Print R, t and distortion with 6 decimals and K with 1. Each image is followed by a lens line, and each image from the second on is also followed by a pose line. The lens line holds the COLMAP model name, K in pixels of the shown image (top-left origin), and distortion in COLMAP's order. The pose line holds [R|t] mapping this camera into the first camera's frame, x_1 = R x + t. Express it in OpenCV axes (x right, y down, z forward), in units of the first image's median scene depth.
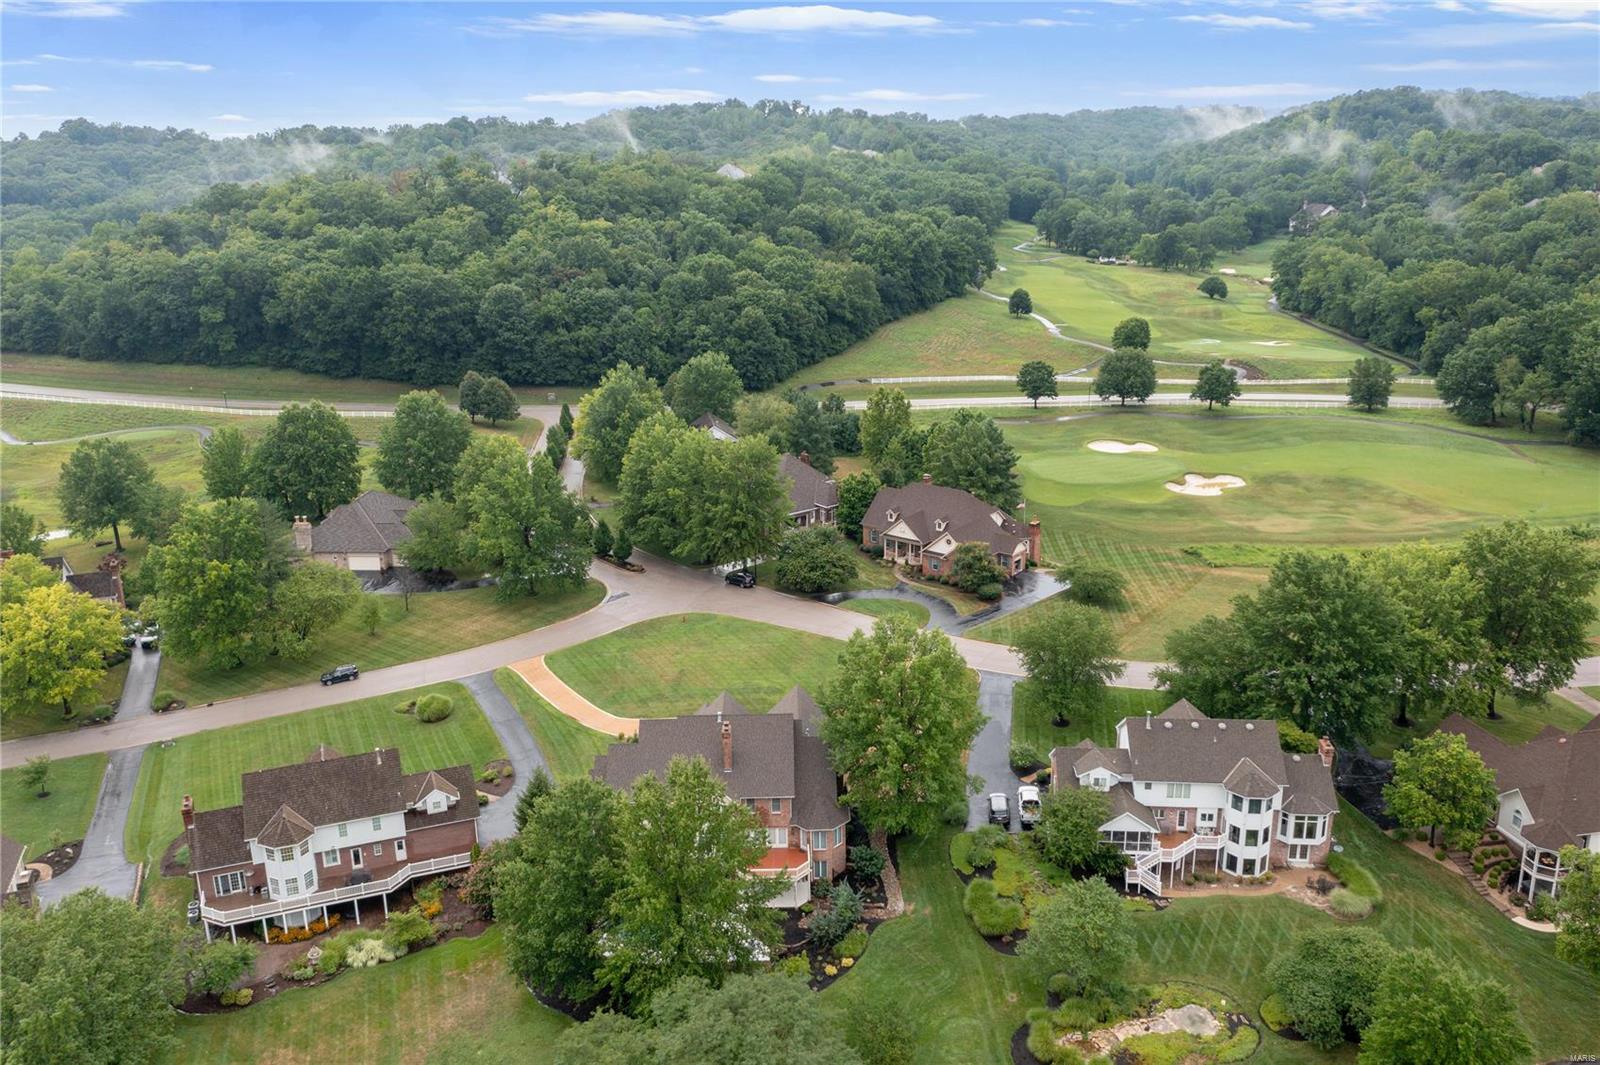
lens RADIAL K [[1269.9, 0, 804.3], [0, 1269.9, 535.5], [0, 0, 1]] dist [0.006089, 0.007844]
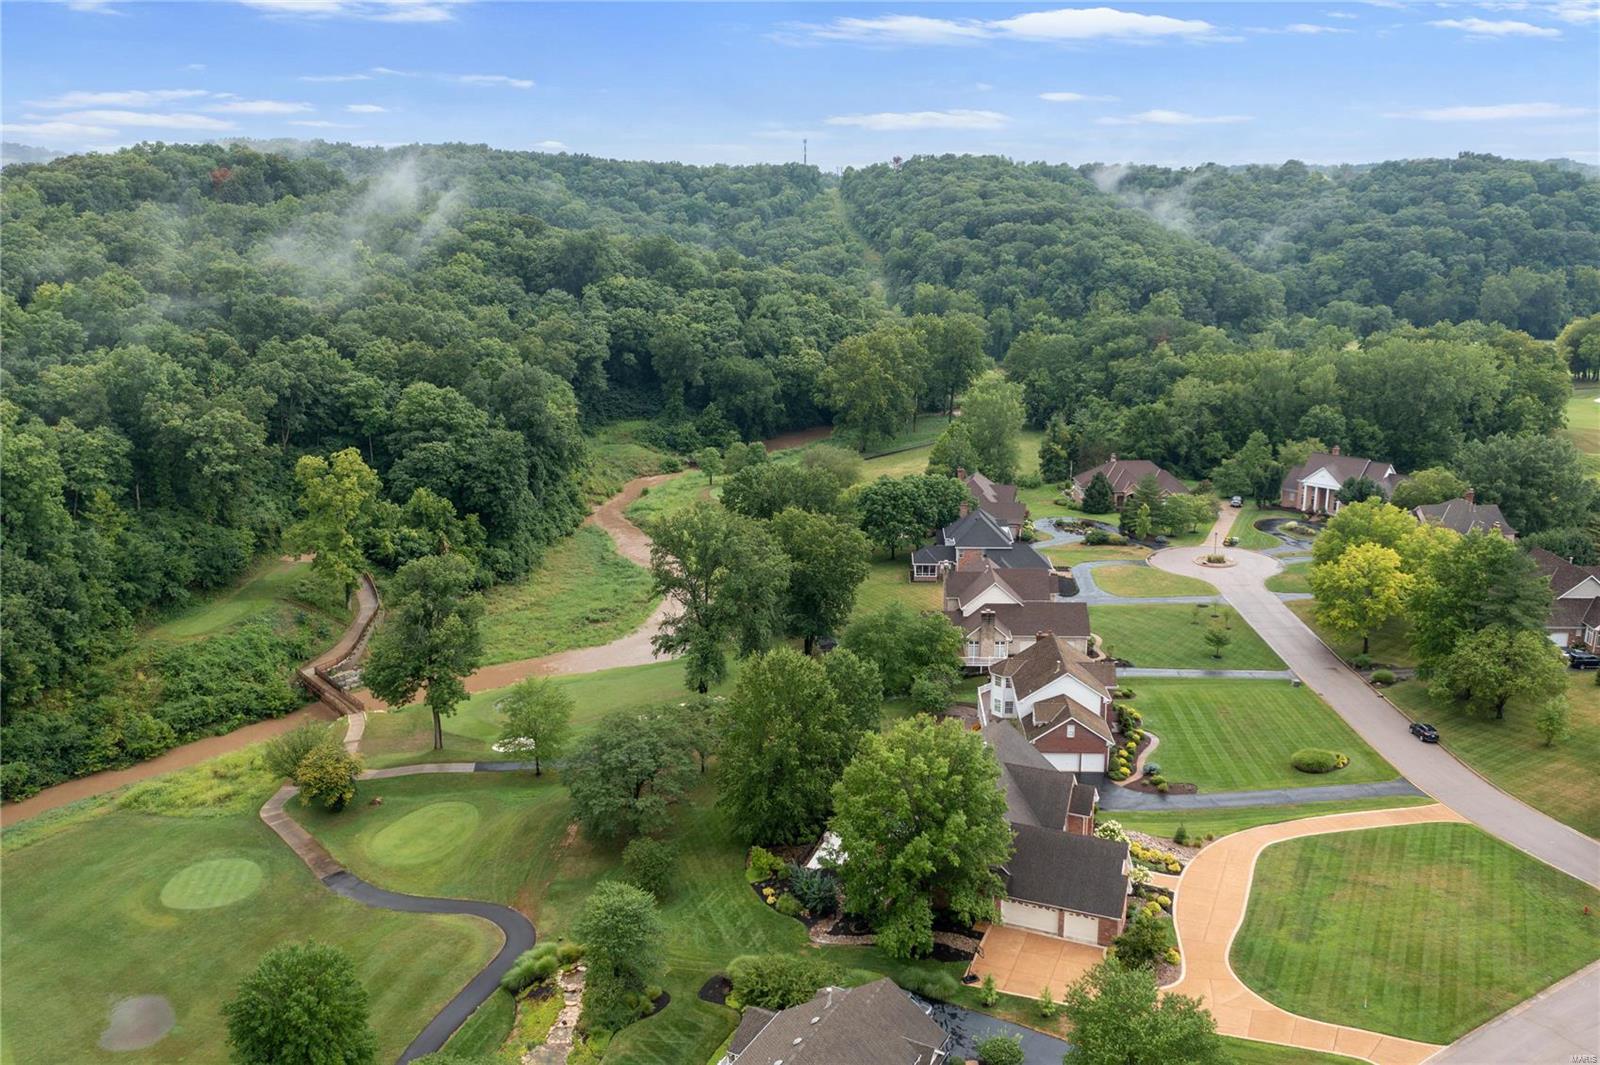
lens RADIAL K [[1274.9, 0, 804.8], [0, 1274.9, 530.9], [0, 0, 1]] dist [0.007235, 0.015930]
pose [[-0.405597, 0.254519, -0.877901, 0.860629], [-0.251275, 0.892399, 0.374813, -0.368317], [0.878836, 0.372617, -0.298001, 1.120038]]
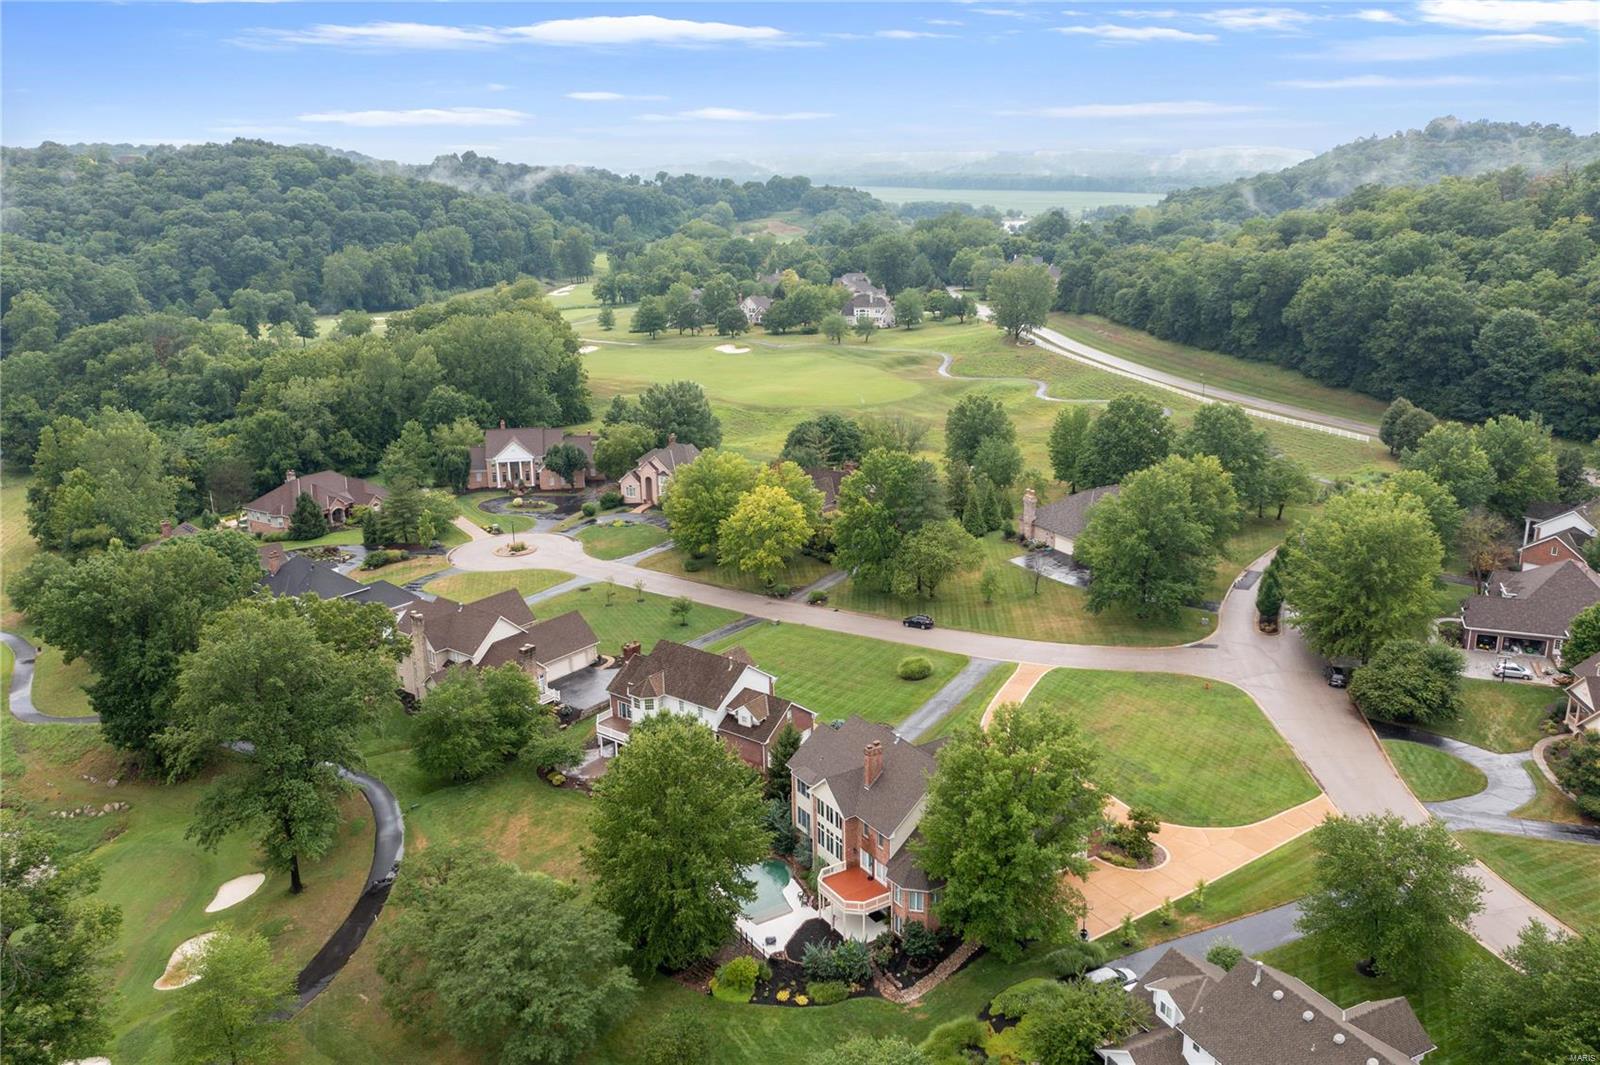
lens RADIAL K [[1274.9, 0, 804.8], [0, 1274.9, 530.9], [0, 0, 1]] dist [0.007235, 0.015930]
pose [[0.523157, 0.245063, -0.816242, 0.673755], [-0.244749, 0.960622, 0.131543, -0.128263], [0.816336, 0.130956, 0.562535, 0.358122]]
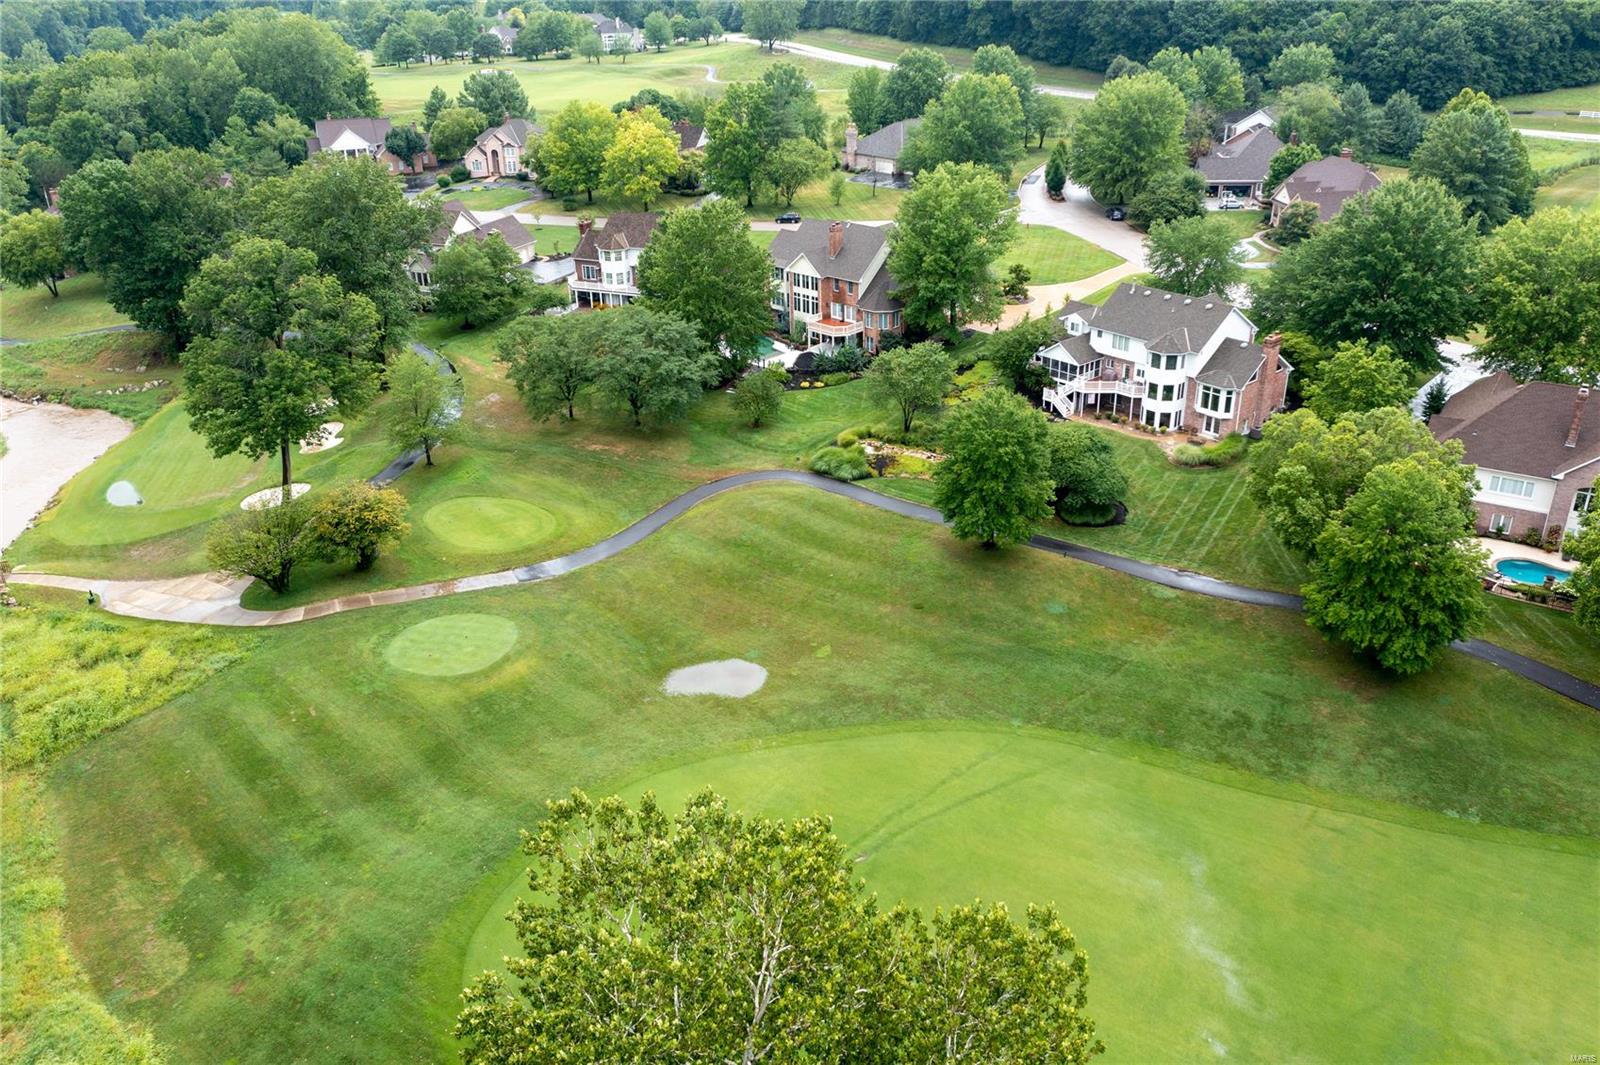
lens RADIAL K [[1269.9, 0, 804.3], [0, 1269.9, 535.5], [0, 0, 1]] dist [0.006089, 0.007844]
pose [[0.718314, 0.301836, -0.626834, 0.851561], [-0.197116, 0.952363, 0.232702, 0.153721], [0.667211, -0.043594, 0.743592, -0.053419]]
